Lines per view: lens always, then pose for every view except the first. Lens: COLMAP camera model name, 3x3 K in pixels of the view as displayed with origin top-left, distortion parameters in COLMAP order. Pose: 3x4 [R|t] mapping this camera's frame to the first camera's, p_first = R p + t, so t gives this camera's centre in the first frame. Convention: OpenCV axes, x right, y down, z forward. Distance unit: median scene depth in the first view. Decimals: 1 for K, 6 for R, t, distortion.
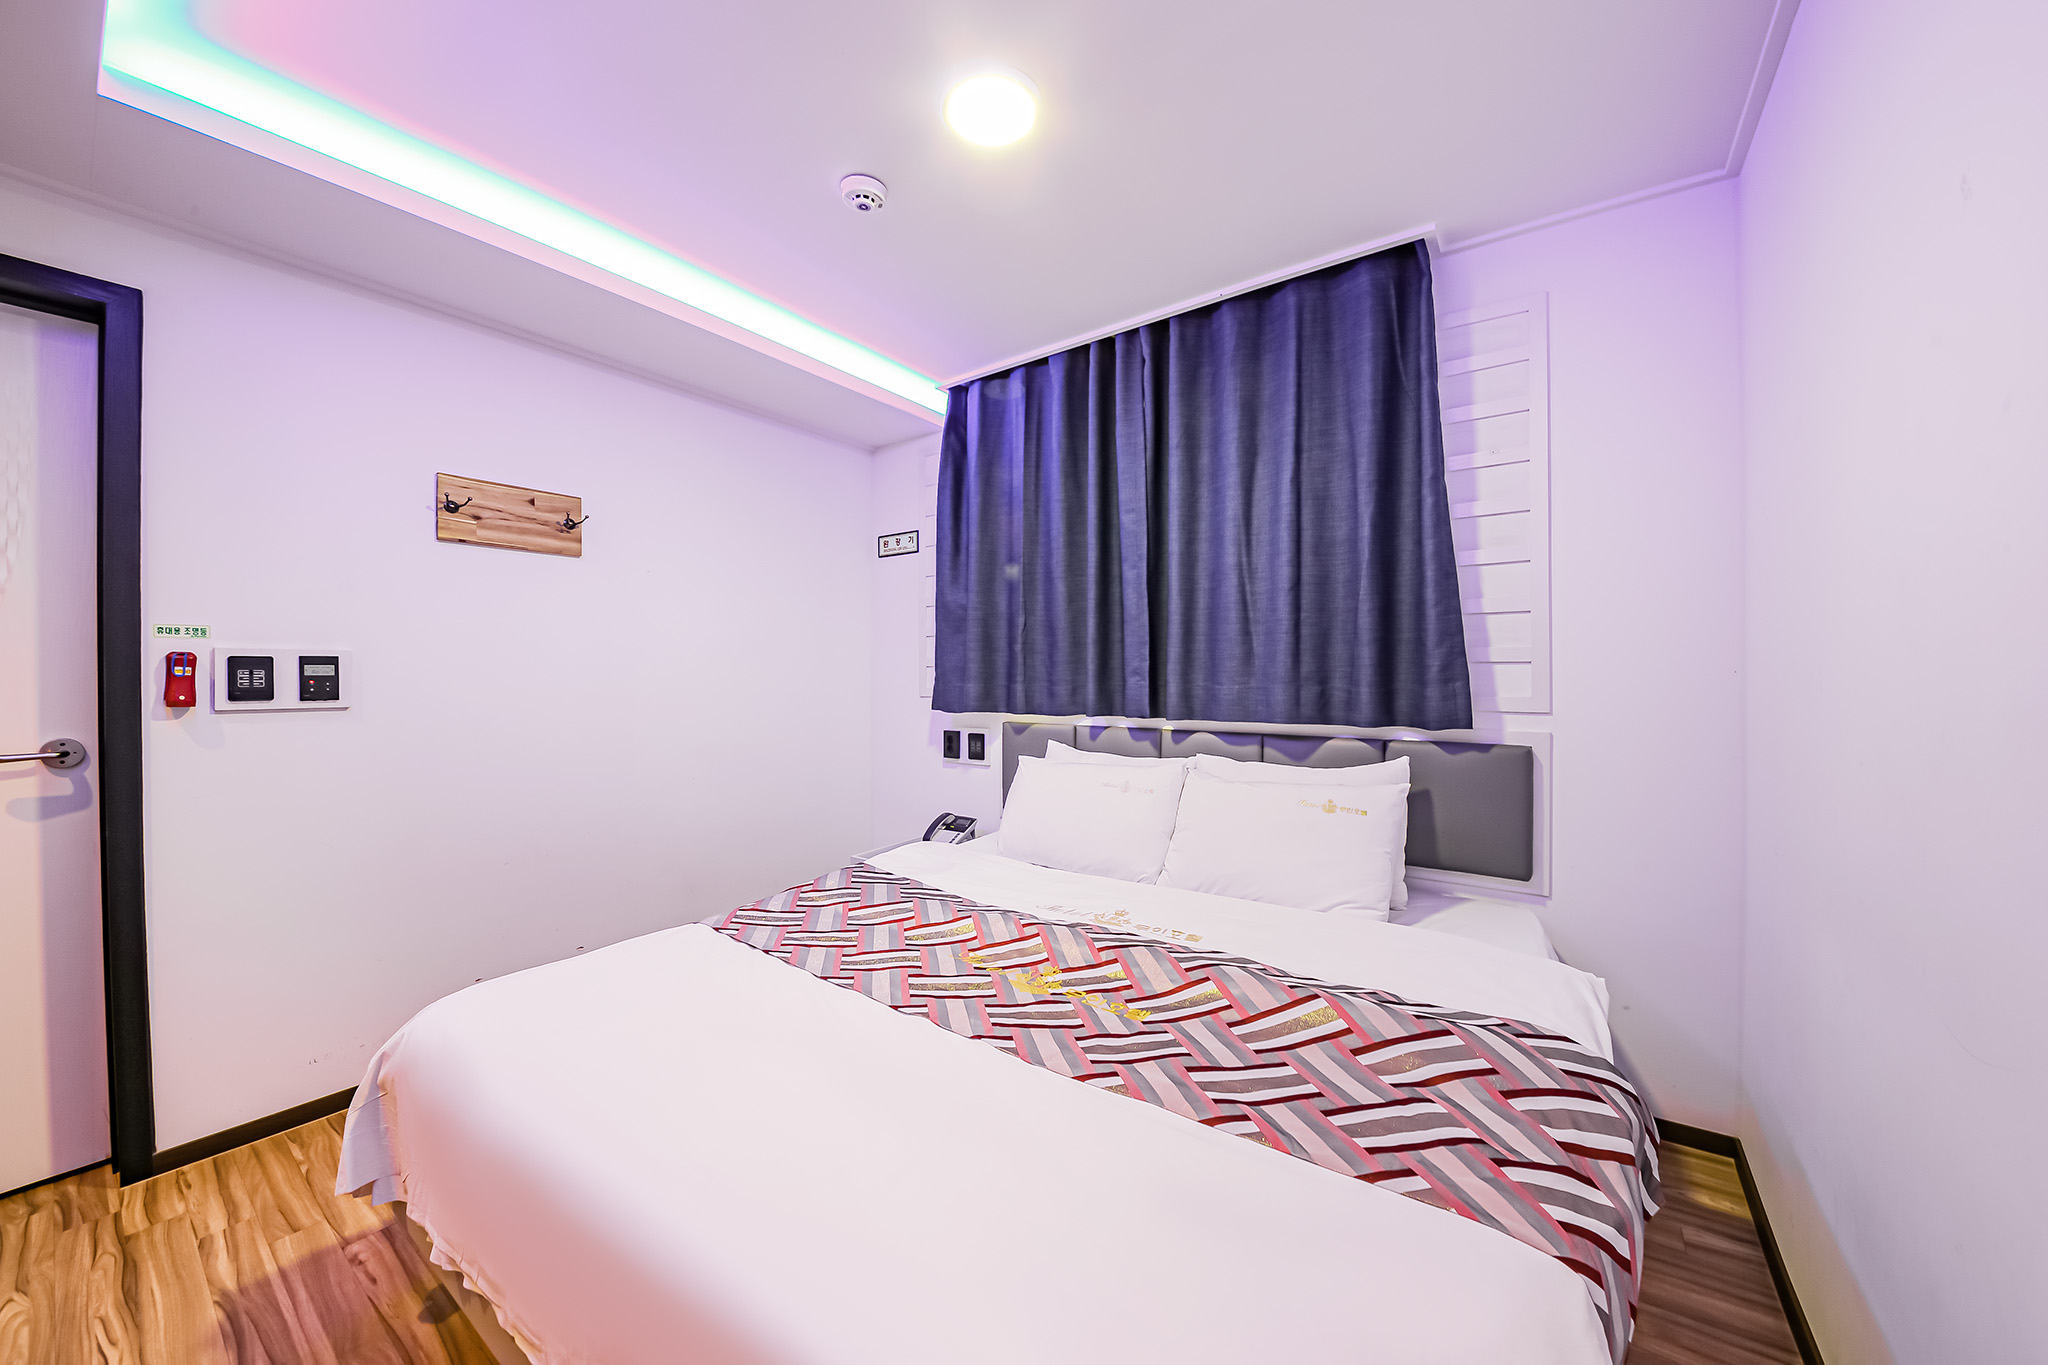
lens RADIAL K [[714.0, 0, 1020.6], [0, 714.0, 679.0], [0, 0, 1]] dist [0.005106, -0.000105]
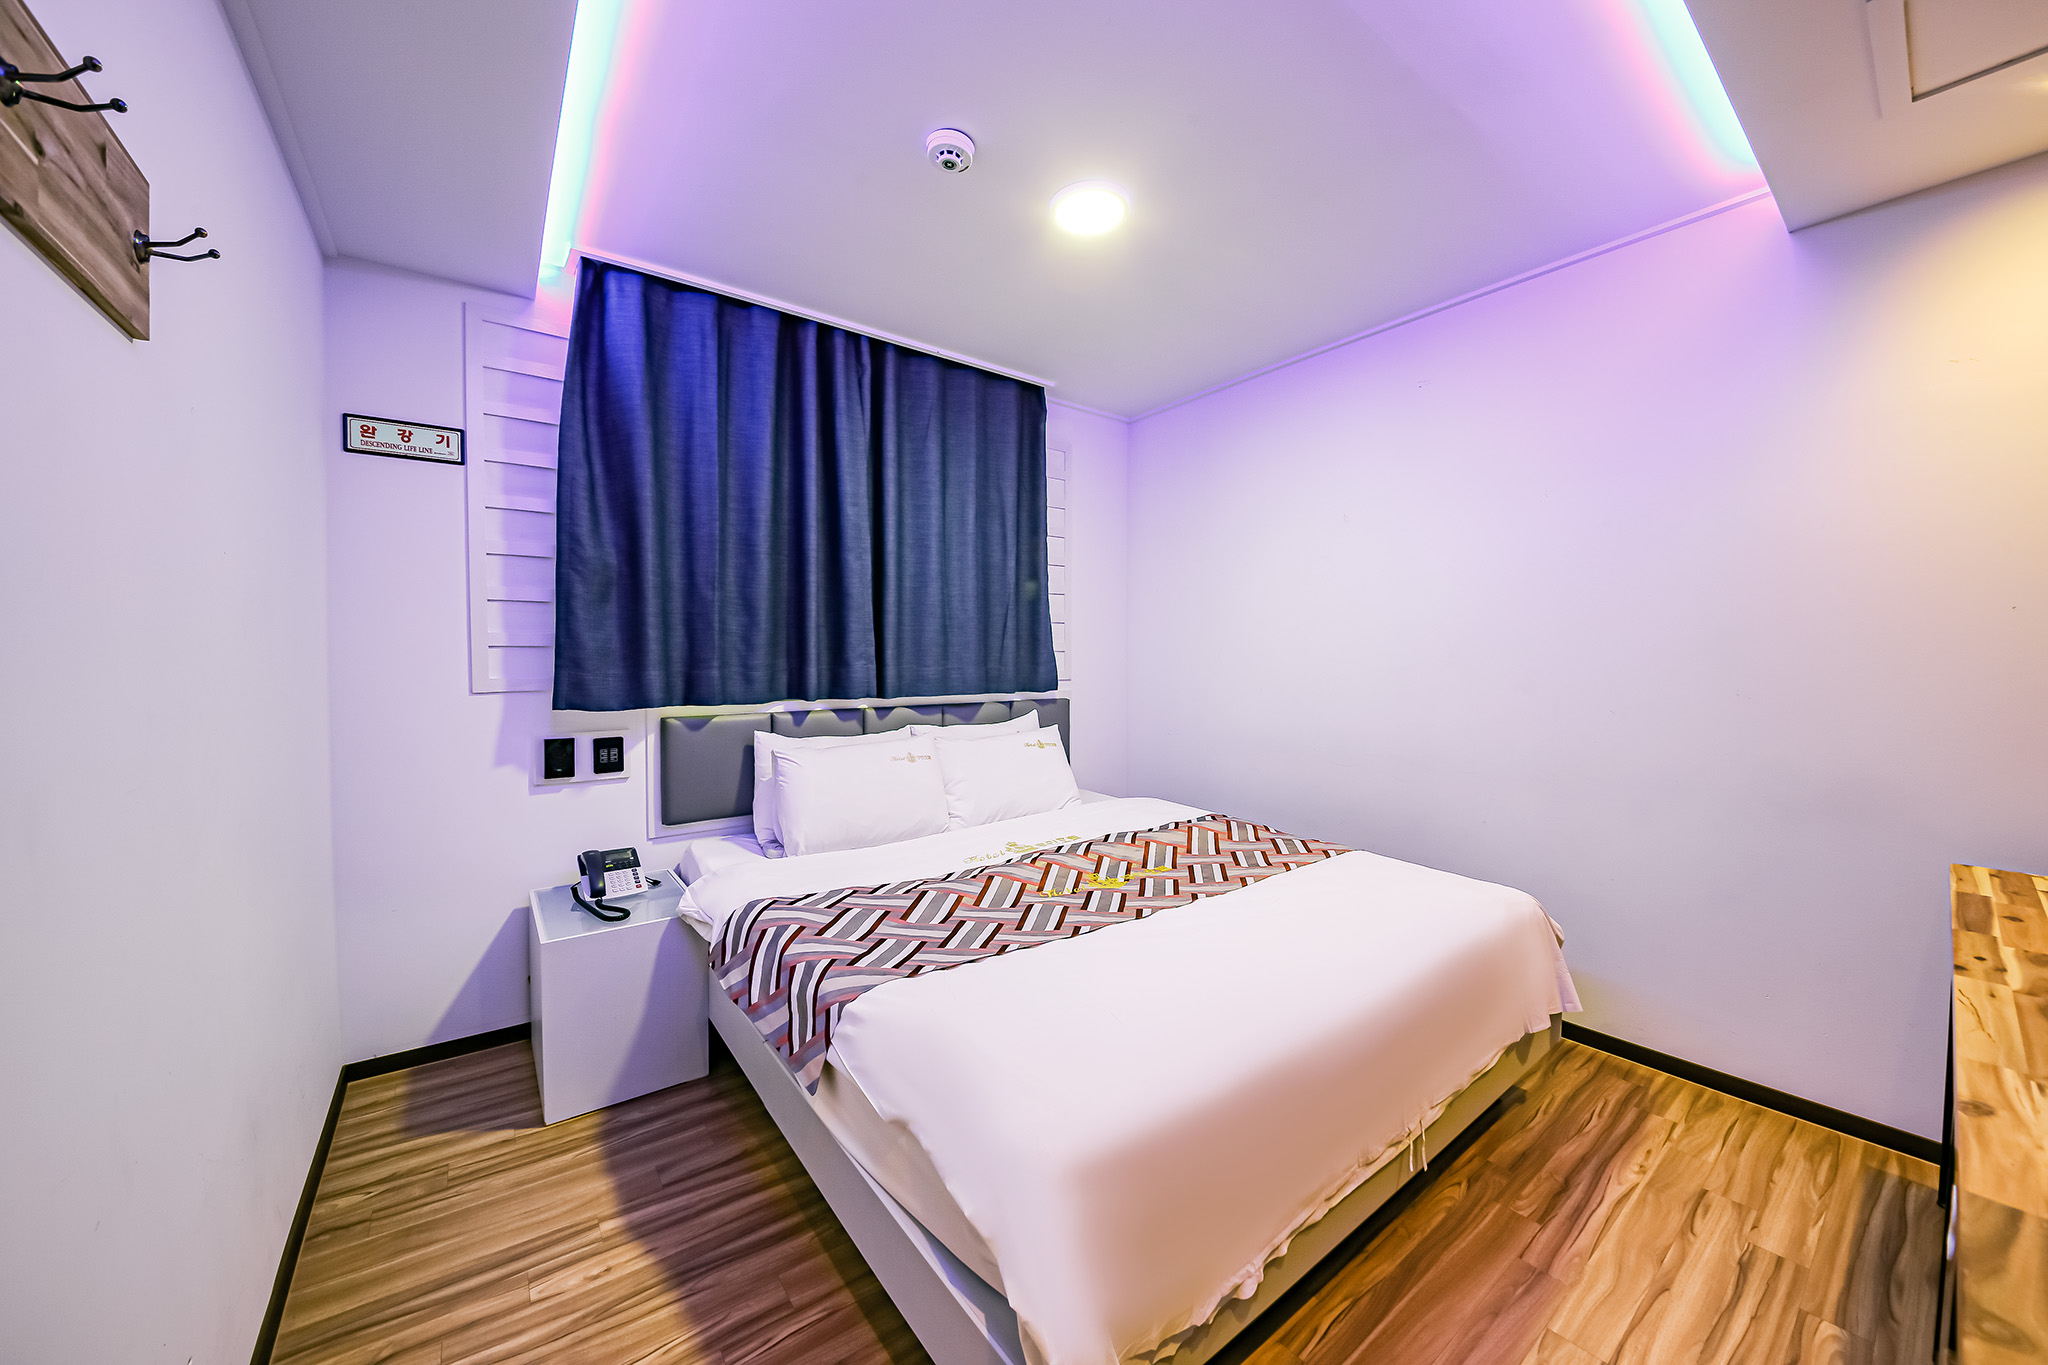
lens RADIAL K [[714.0, 0, 1020.6], [0, 714.0, 679.0], [0, 0, 1]] dist [0.005106, -0.000105]
pose [[0.301024, -0.031797, 0.953086, -0.799820], [0.004253, 0.999479, 0.032002, -0.009287], [-0.953607, -0.005580, 0.301003, 0.445677]]
